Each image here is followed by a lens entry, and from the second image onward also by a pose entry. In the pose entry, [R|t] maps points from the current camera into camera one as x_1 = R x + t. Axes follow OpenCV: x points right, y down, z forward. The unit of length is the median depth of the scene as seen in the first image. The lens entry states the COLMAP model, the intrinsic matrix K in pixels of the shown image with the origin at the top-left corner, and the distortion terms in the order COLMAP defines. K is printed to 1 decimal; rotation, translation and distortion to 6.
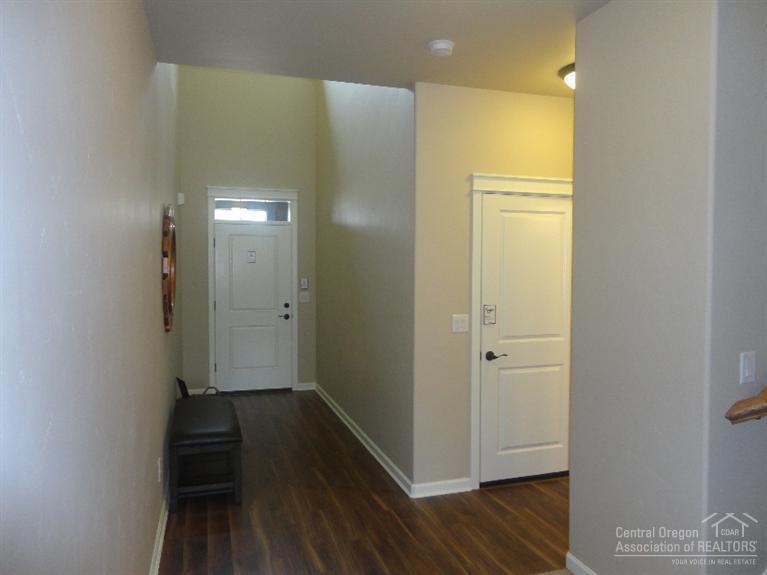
lens RADIAL K [[558.3, 0, 384.5], [0, 558.3, 288.7], [0, 0, 1]] dist [-0.008258, 0.005301]
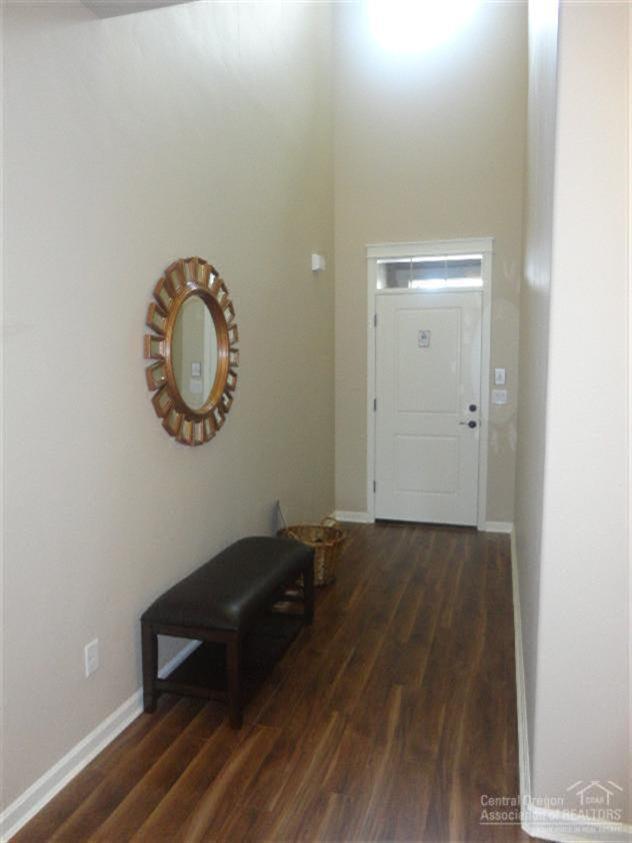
lens RADIAL K [[613.6, 0, 315.0], [0, 613.6, 415.5], [0, 0, 1]] dist [-0.008258, 0.005301]
pose [[0.821343, 0.048820, -0.568341, 0.097390], [-0.016456, 0.997944, 0.061941, -0.004786], [0.570197, -0.041522, 0.820458, 0.261660]]
